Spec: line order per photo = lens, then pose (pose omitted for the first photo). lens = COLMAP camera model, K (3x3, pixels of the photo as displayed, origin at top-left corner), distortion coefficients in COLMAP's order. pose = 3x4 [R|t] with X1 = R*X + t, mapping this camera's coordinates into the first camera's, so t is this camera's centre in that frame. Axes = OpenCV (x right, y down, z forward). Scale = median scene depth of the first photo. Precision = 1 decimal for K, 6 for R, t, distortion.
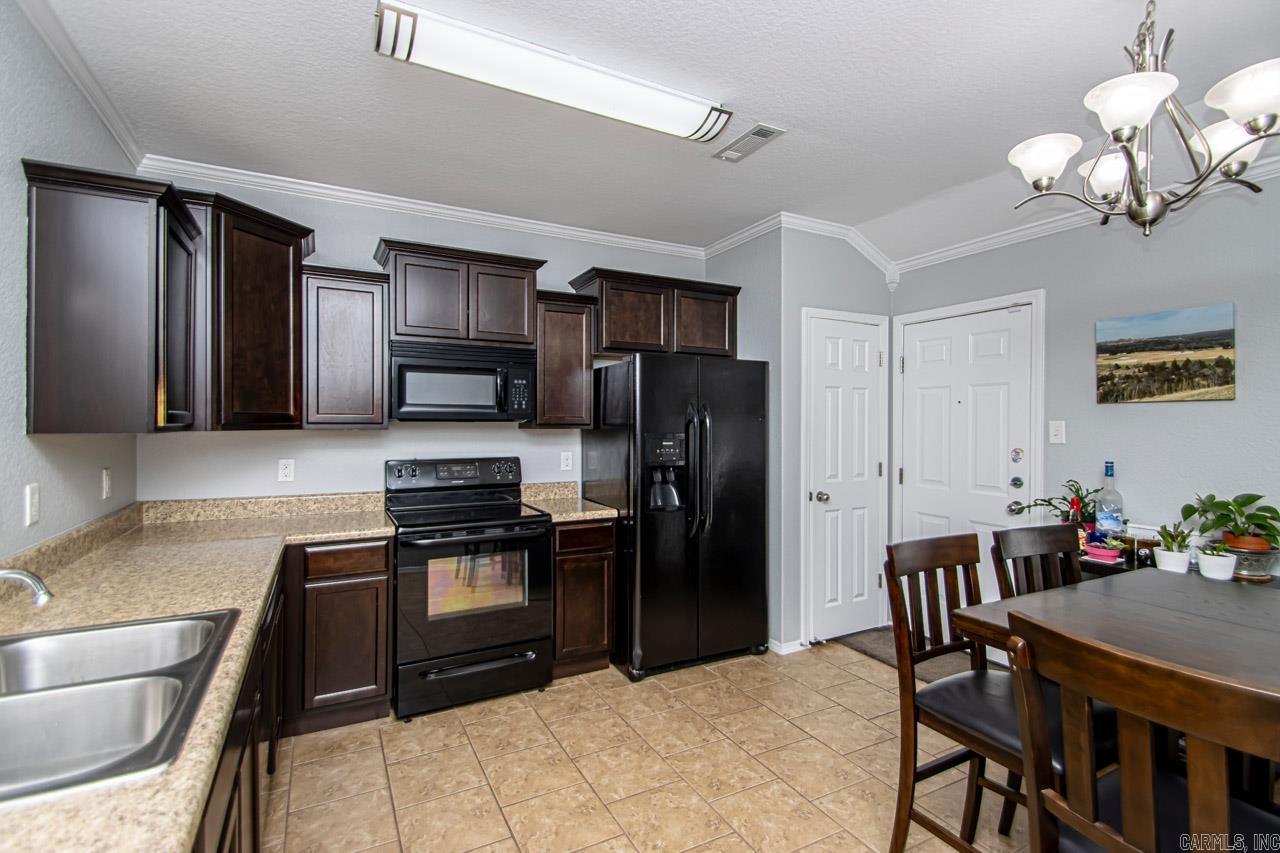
lens RADIAL K [[582.1, 0, 657.5], [0, 582.1, 428.6], [0, 0, 1]] dist [0.029797, -0.017130]
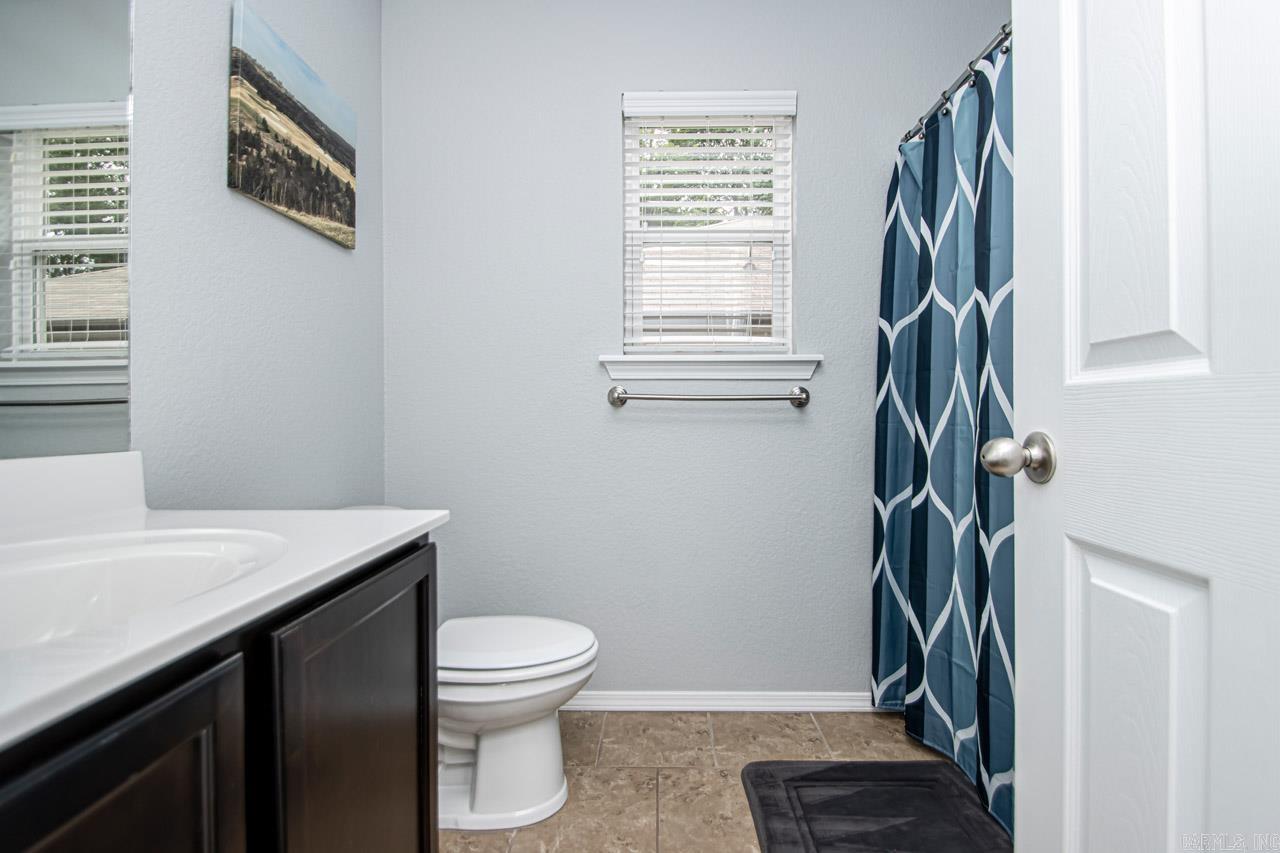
lens RADIAL K [[612.2, 0, 639.0], [0, 612.2, 411.8], [0, 0, 1]] dist [0.032754, -0.023060]
pose [[-0.862019, -0.000347, 0.506876, 0.266645], [0.004082, 0.999963, 0.007627, 0.125453], [-0.506860, 0.008644, -0.861985, 1.294439]]
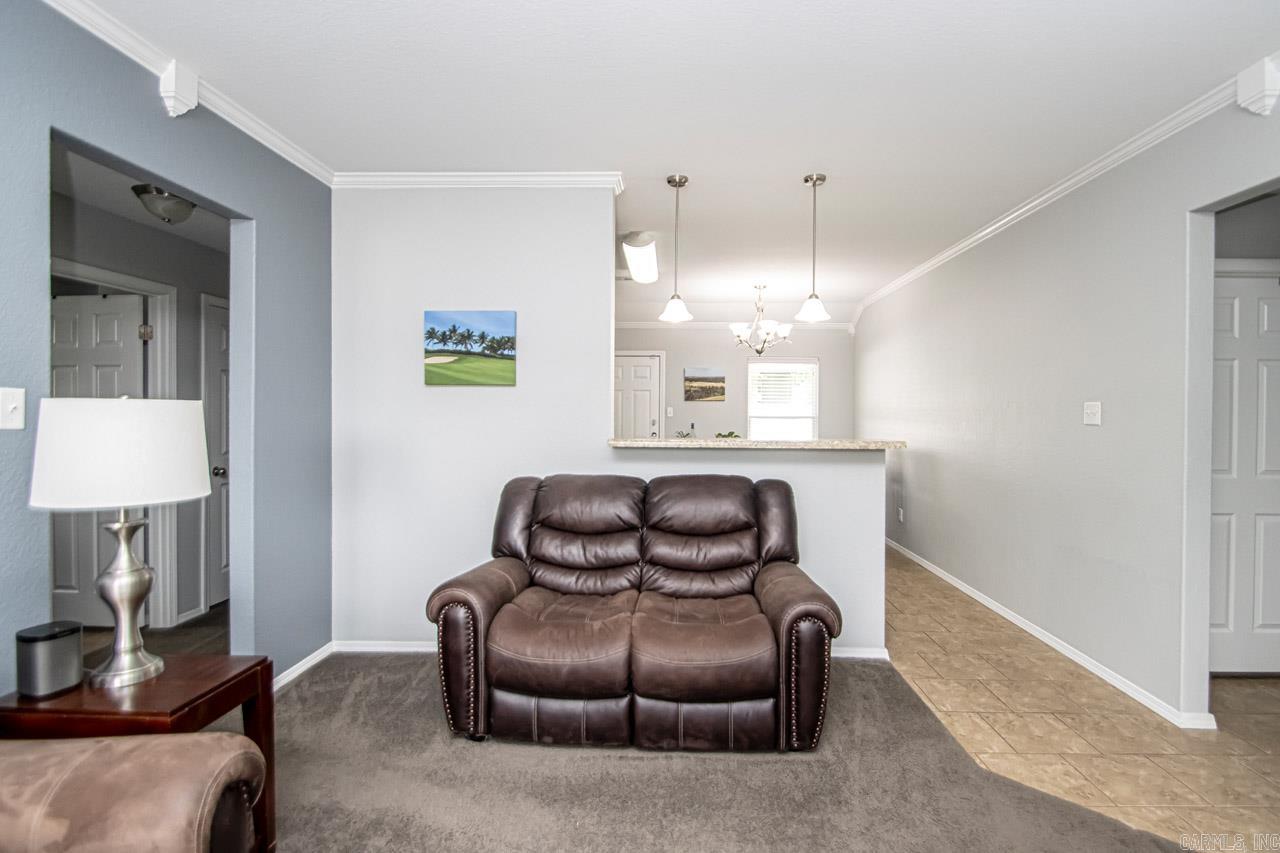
lens RADIAL K [[606.8, 0, 647.0], [0, 606.8, 416.8], [0, 0, 1]] dist [0.033871, -0.021947]
pose [[0.510106, -0.009284, 0.860061, -1.638628], [0.005767, 0.999956, 0.007374, 0.006746], [-0.860092, 0.001198, 0.510137, -0.197572]]
